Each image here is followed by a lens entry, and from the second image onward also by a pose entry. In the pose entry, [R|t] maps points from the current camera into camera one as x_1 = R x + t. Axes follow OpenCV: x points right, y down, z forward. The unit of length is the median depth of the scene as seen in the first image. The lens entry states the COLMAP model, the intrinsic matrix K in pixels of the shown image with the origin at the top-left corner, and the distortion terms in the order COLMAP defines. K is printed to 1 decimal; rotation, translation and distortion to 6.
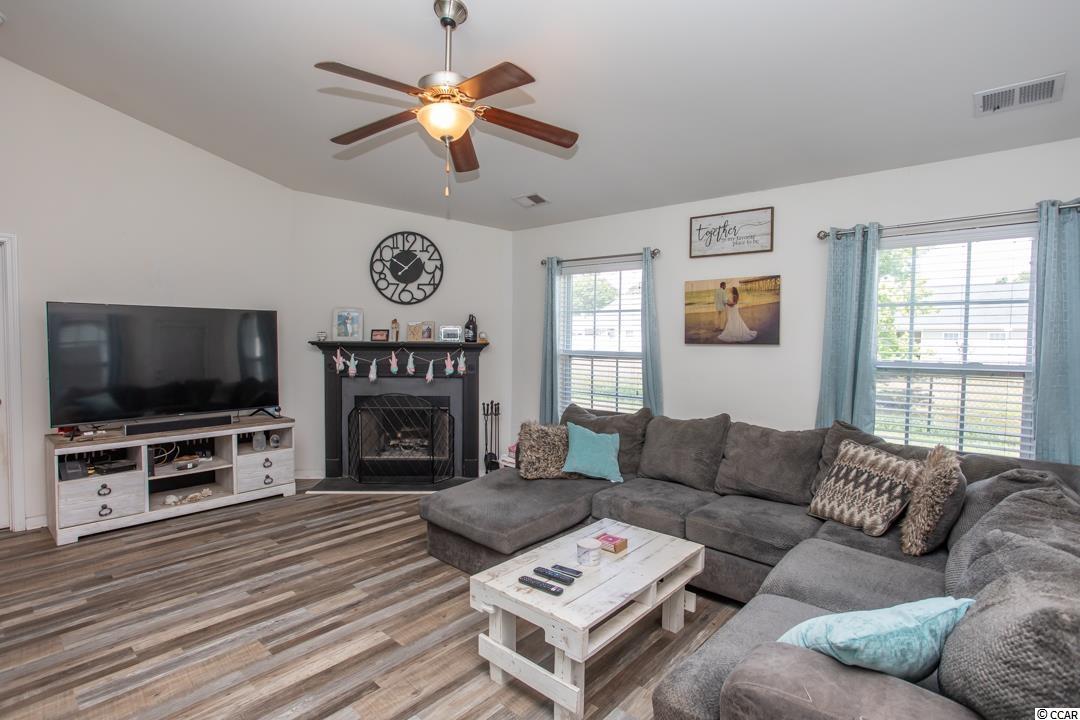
lens RADIAL K [[538.1, 0, 533.1], [0, 538.1, 354.4], [0, 0, 1]] dist [-0.035857, 0.009620]
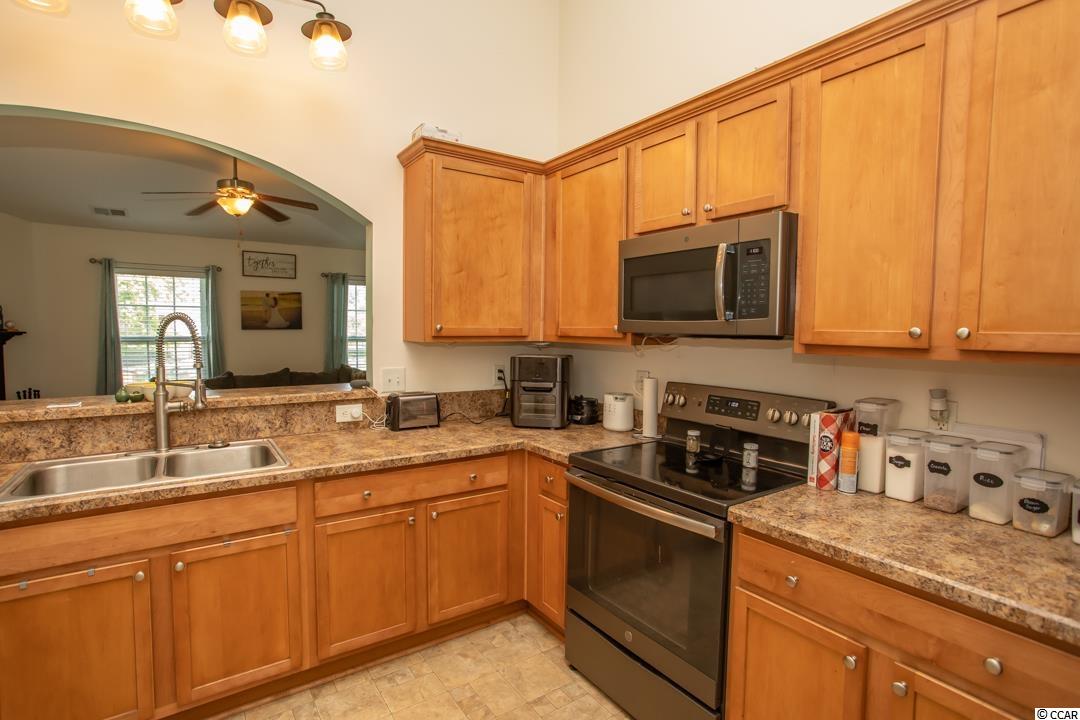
lens RADIAL K [[538.1, 0, 539.6], [0, 538.1, 356.8], [0, 0, 1]] dist [-0.035857, 0.009620]
pose [[0.221256, -0.065449, 0.973017, -1.105395], [0.023571, 0.997813, 0.061757, -0.016603], [-0.974931, 0.009271, 0.222315, -0.221980]]
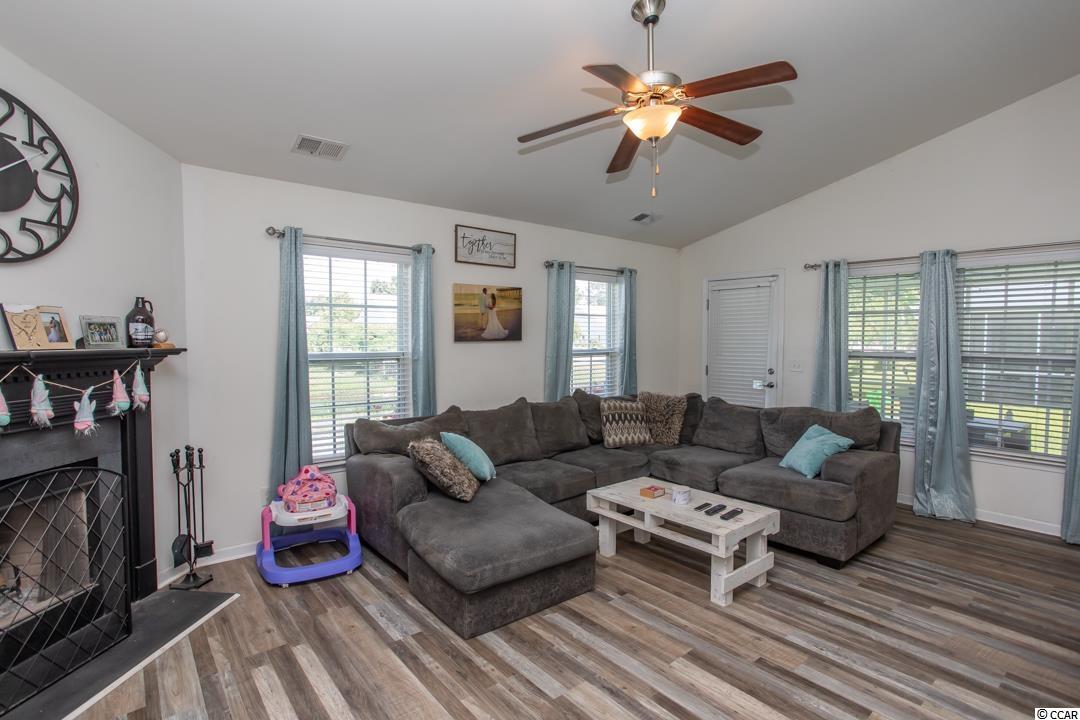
lens RADIAL K [[538.1, 0, 535.8], [0, 538.1, 355.8], [0, 0, 1]] dist [-0.035857, 0.009620]
pose [[0.141889, -0.045186, 0.988851, -0.782066], [0.033594, 0.998602, 0.040812, -0.031096], [-0.989312, 0.027429, 0.143208, 0.712456]]
